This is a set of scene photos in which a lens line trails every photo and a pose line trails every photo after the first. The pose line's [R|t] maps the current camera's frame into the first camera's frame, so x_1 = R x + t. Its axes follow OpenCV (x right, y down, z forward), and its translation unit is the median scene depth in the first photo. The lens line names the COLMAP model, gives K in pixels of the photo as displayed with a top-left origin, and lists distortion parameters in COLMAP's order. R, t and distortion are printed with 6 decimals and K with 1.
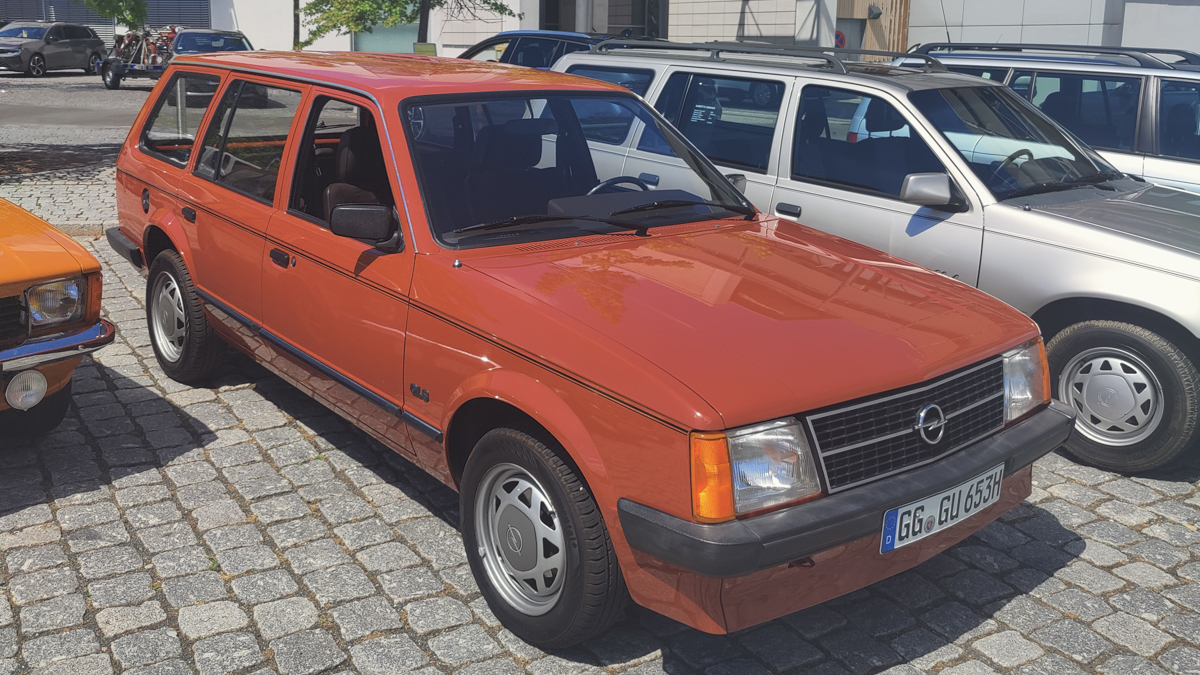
lens RADIAL K [[977.8, 0, 596.6], [0, 977.8, 326.5], [0, 0, 1]] dist [0.022883, -0.000277]
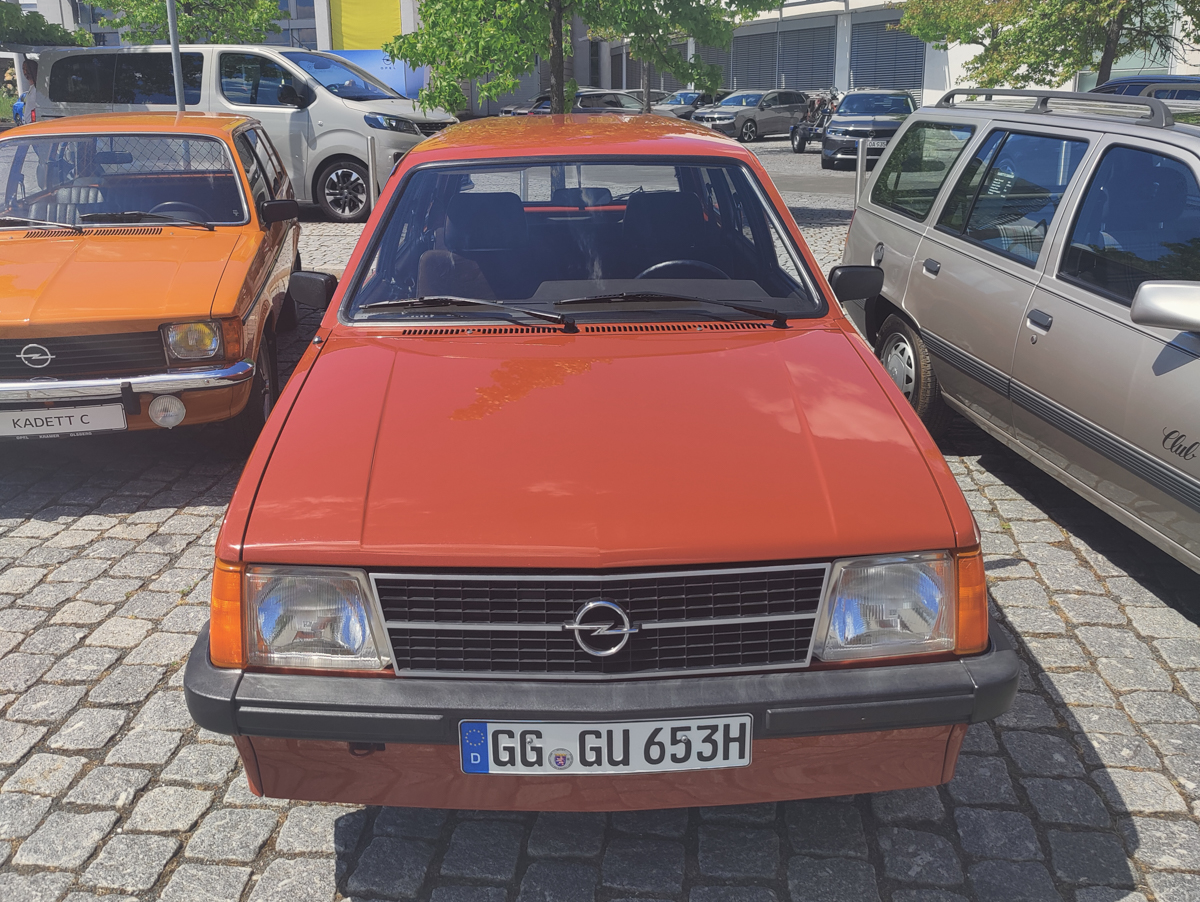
lens RADIAL K [[1040.0, 0, 603.5], [0, 1040.0, 457.4], [0, 0, 1]] dist [-0.060779, 0.009199]
pose [[0.805545, 0.159562, -0.570646, 0.736292], [-0.129814, 0.987188, 0.092784, -0.091047], [0.578140, -0.000664, 0.815937, 0.376877]]
